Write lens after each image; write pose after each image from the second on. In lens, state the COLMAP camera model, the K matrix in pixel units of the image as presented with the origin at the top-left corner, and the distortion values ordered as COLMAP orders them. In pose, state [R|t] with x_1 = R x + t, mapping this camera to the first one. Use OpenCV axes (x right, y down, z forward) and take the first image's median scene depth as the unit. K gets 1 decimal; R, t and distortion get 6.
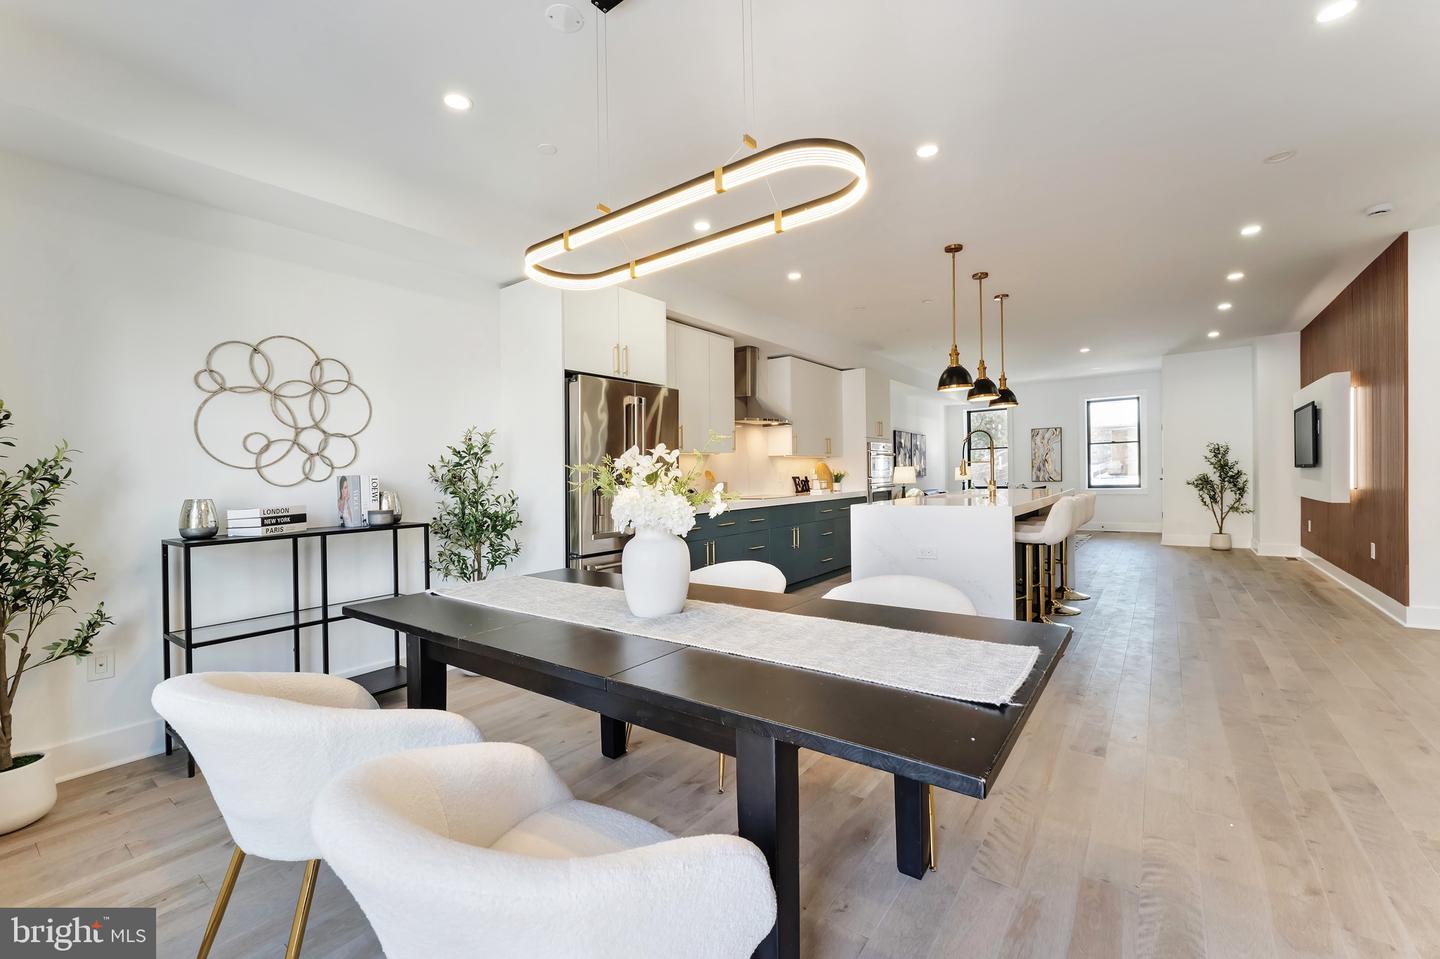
lens RADIAL K [[589.7, 0, 730.8], [0, 589.7, 481.9], [0, 0, 1]] dist [-0.004383, -0.000015]
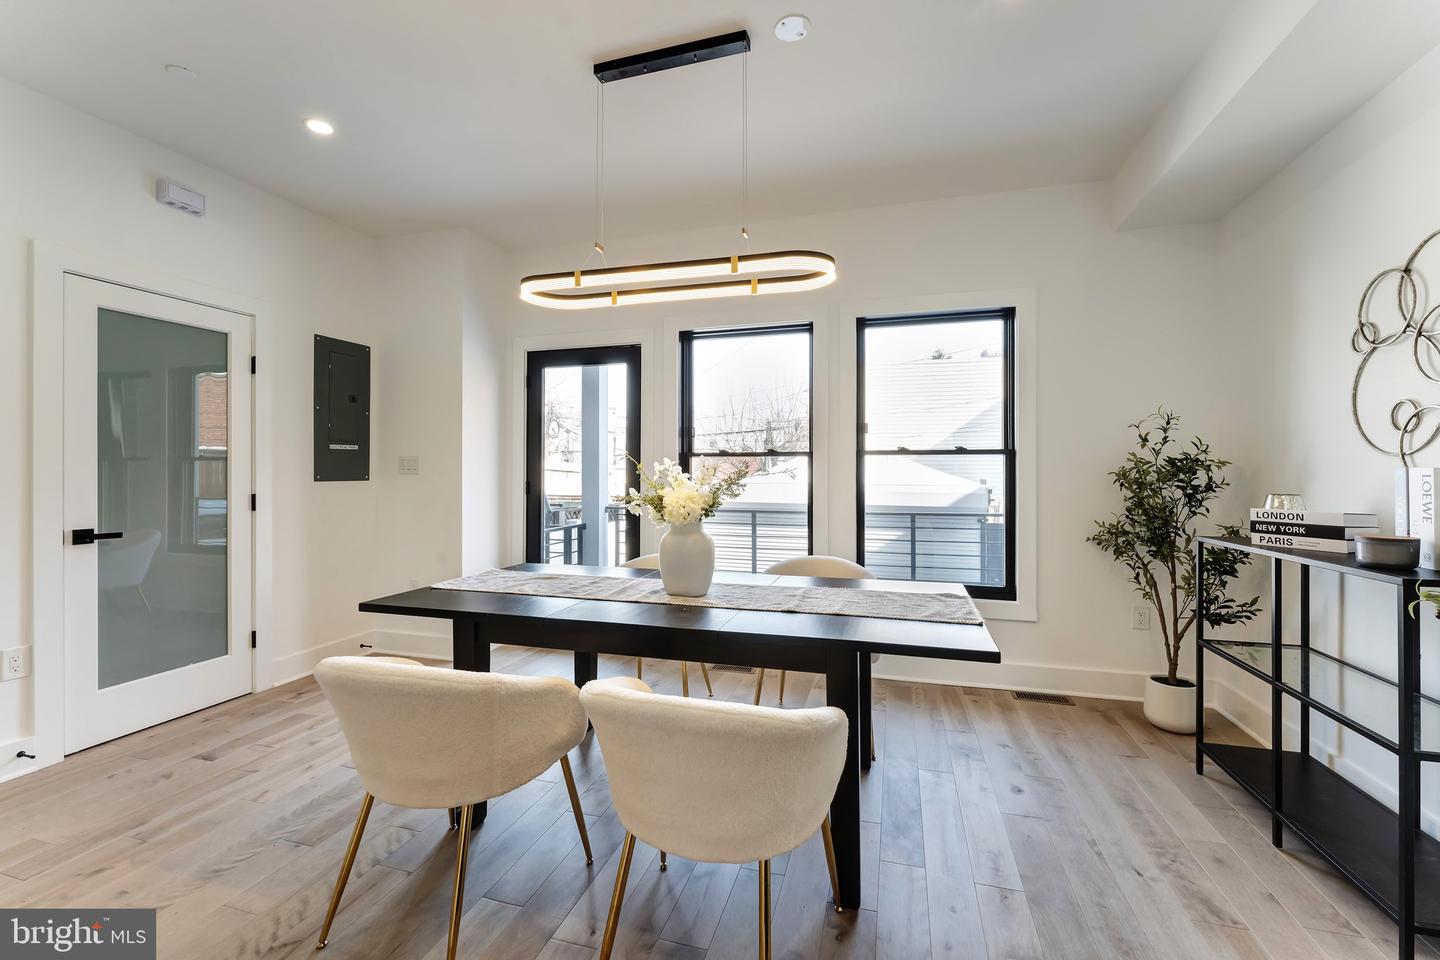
lens RADIAL K [[589.7, 0, 721.3], [0, 589.7, 474.5], [0, 0, 1]] dist [-0.004383, -0.000015]
pose [[-0.939358, 0.027238, -0.341854, 0.053464], [0.020574, 0.999521, 0.023107, -0.012680], [0.342319, 0.014672, -0.939469, 0.540219]]
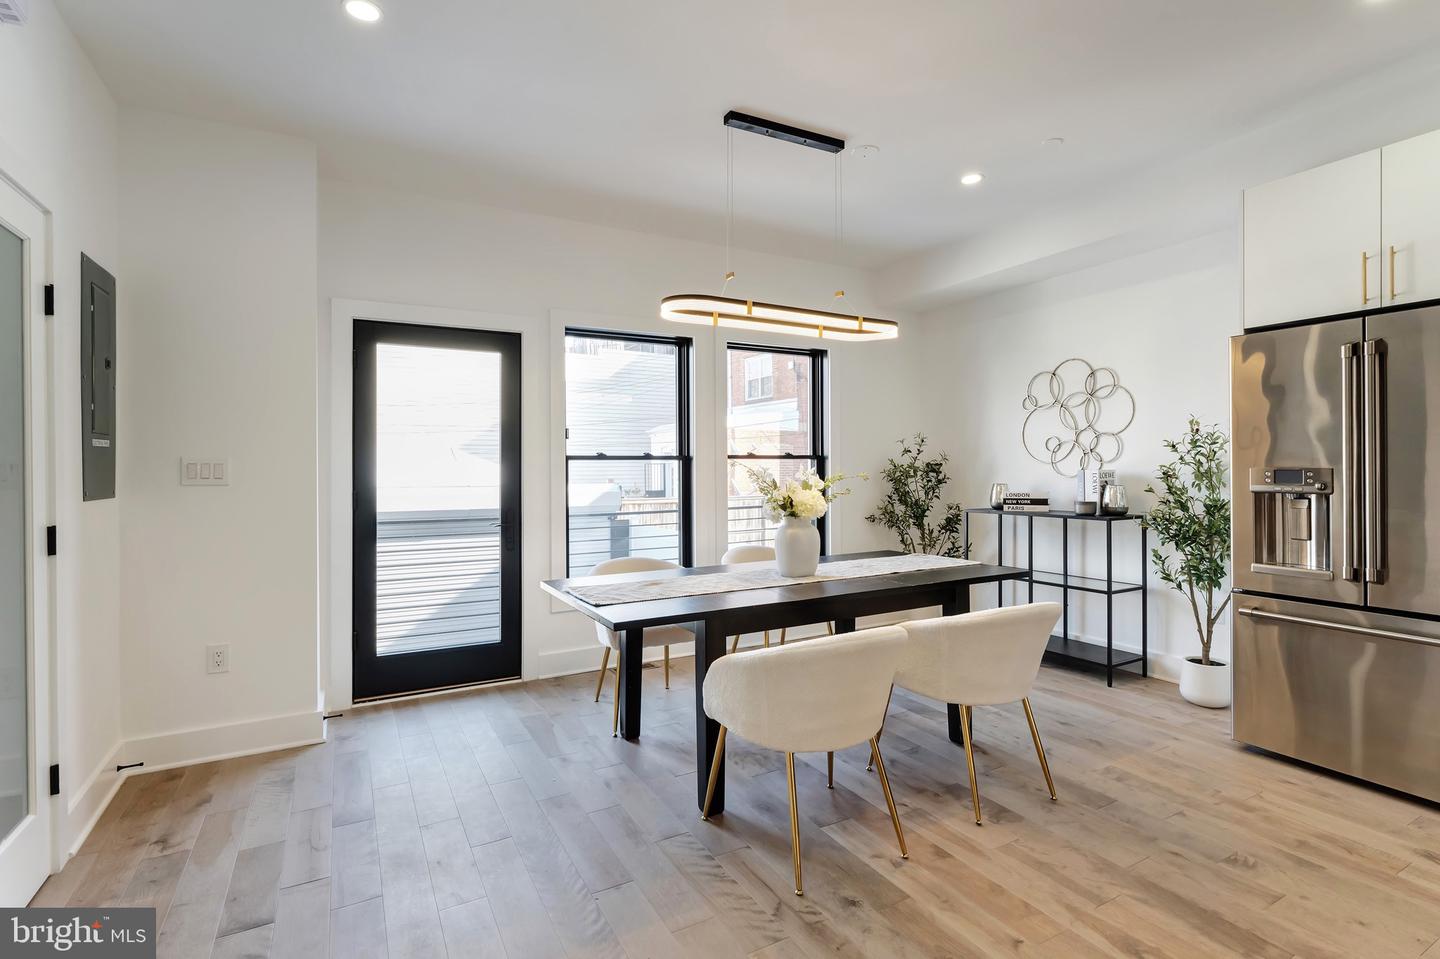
lens RADIAL K [[684.1, 0, 715.3], [0, 684.1, 472.2], [0, 0, 1]] dist [-0.001590, -0.000318]
pose [[-0.422389, 0.034949, -0.905741, 0.379657], [0.008470, 0.999365, 0.034611, -0.025224], [0.906375, 0.006948, -0.422417, 0.384675]]
